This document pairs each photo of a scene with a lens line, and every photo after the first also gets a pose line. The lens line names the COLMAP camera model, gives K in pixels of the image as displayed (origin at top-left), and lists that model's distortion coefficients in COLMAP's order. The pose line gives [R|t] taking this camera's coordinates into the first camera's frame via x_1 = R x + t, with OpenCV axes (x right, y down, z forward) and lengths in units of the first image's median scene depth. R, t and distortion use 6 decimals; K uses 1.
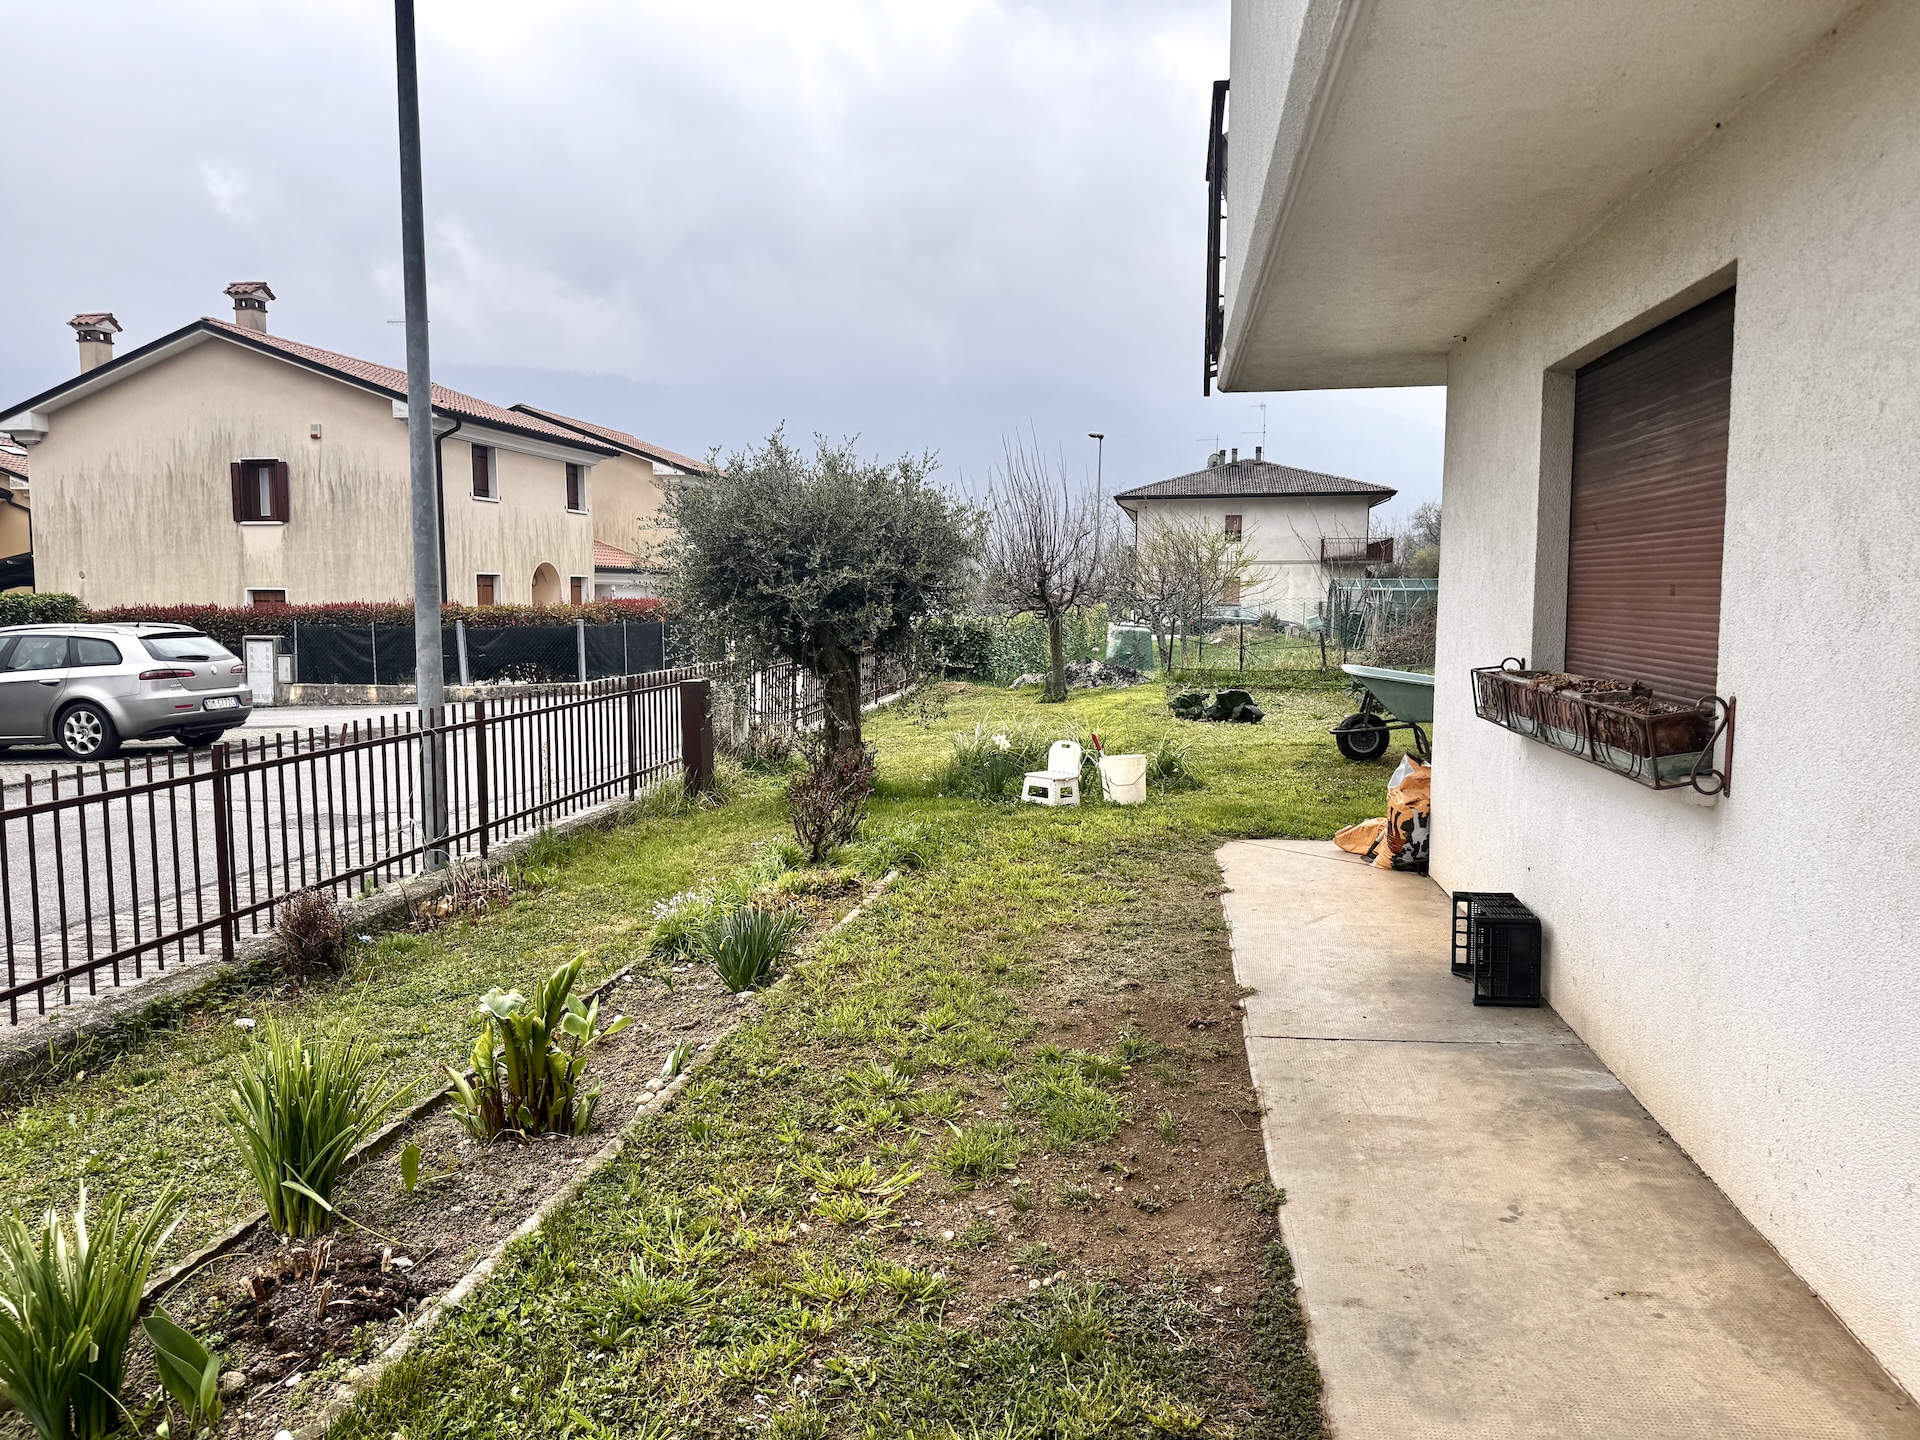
lens RADIAL K [[1347.0, 0, 959.2], [0, 1347.0, 724.2], [0, 0, 1]] dist [-0.004816, -0.003863]
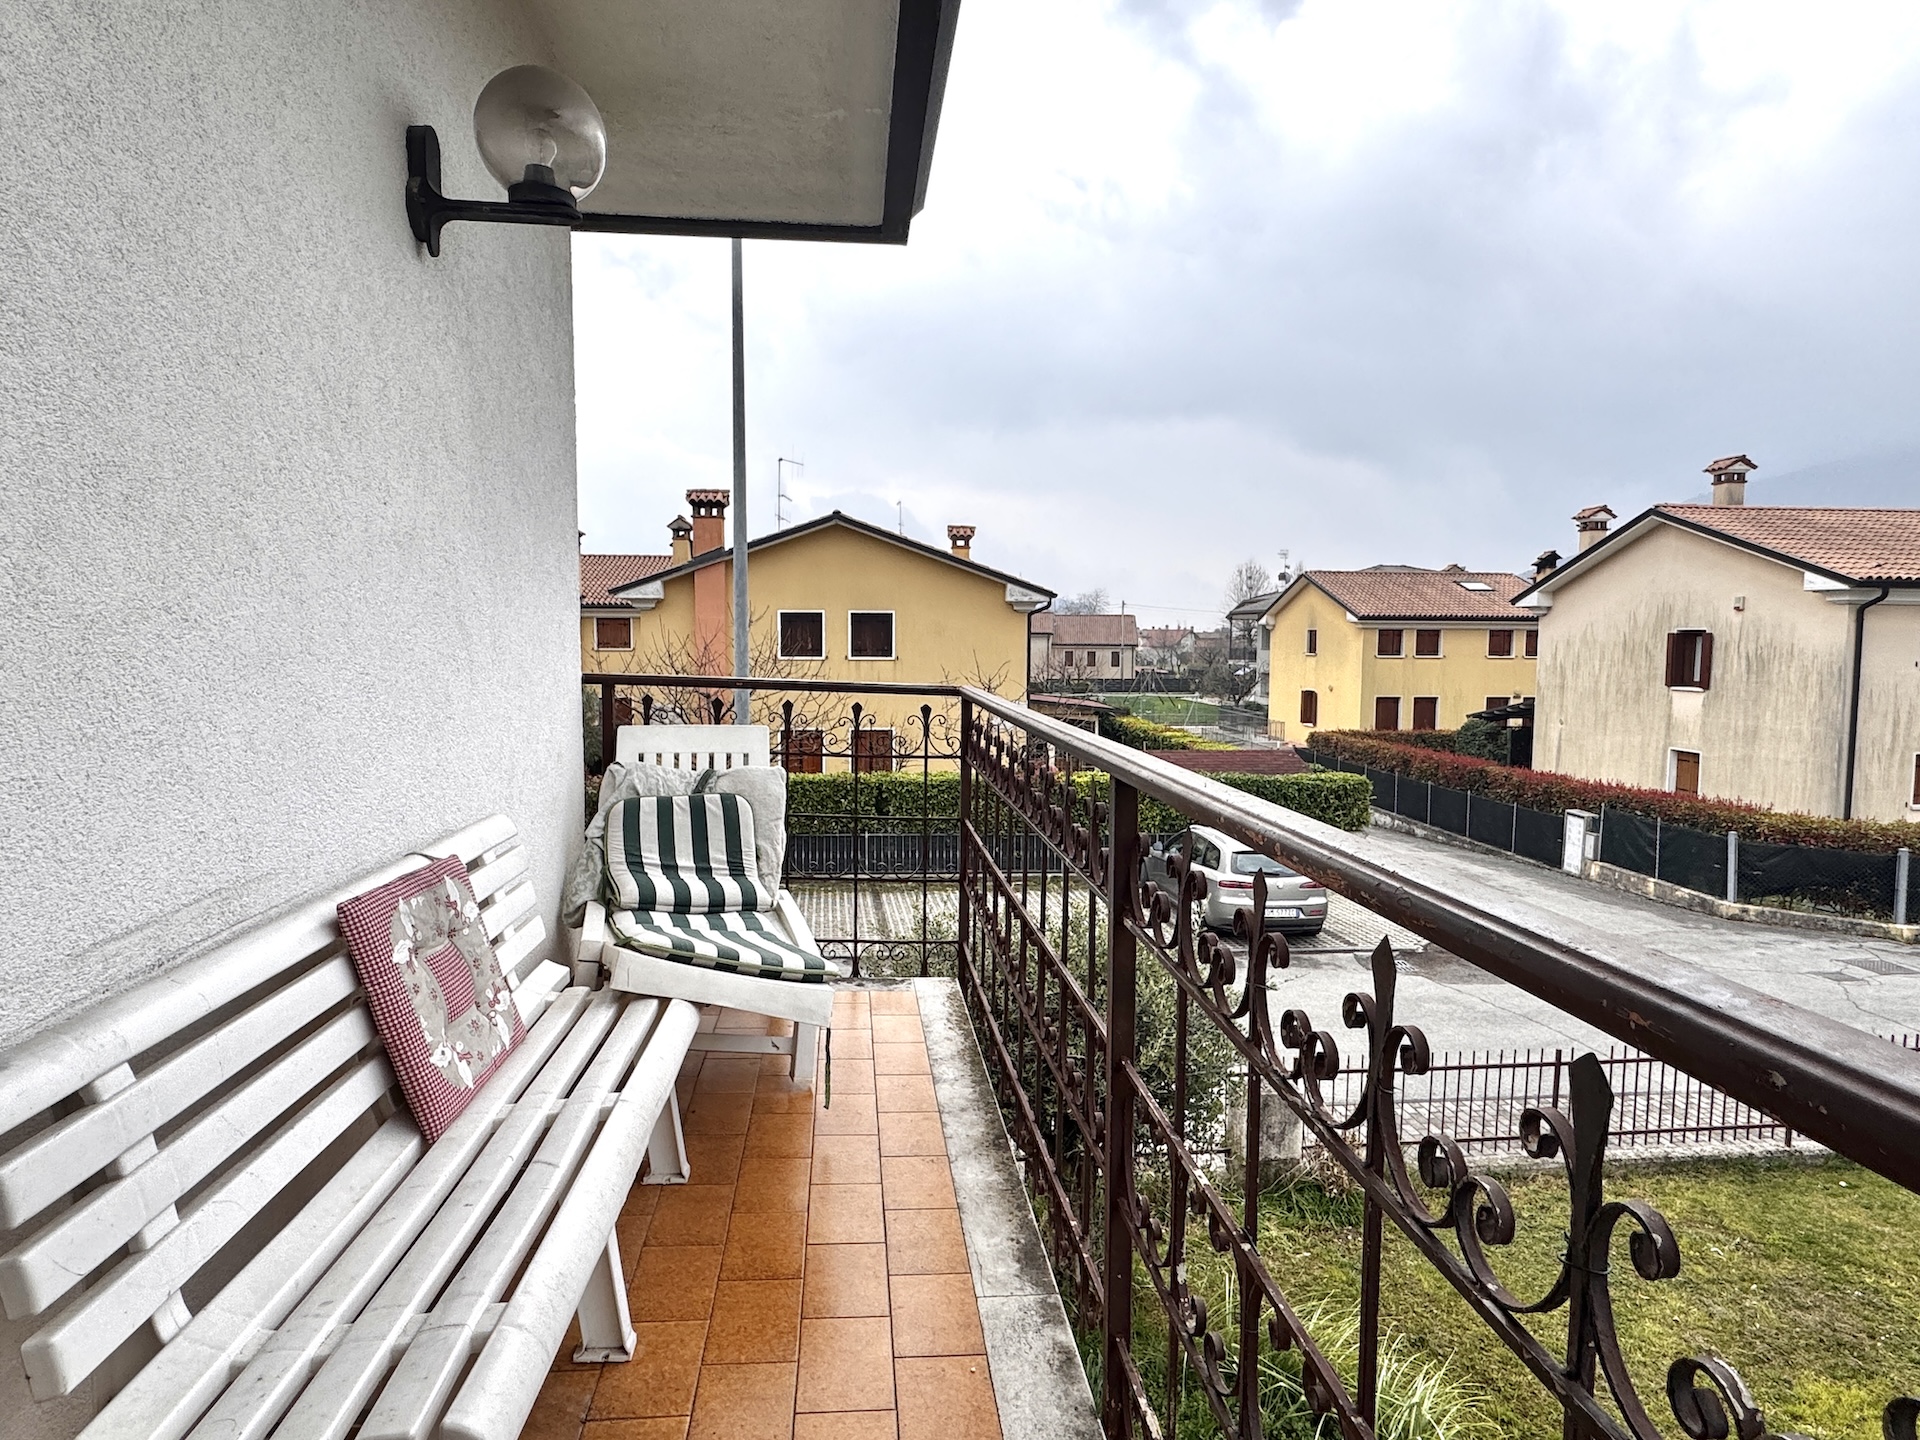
lens RADIAL K [[1102.4, 0, 961.6], [0, 1102.4, 716.2], [0, 0, 1]] dist [-0.003802, -0.000629]
pose [[0.256490, 0.070572, -0.963967, 0.176154], [-0.104324, 0.993526, 0.044978, -0.107422], [0.960900, 0.089028, 0.262192, 0.219857]]
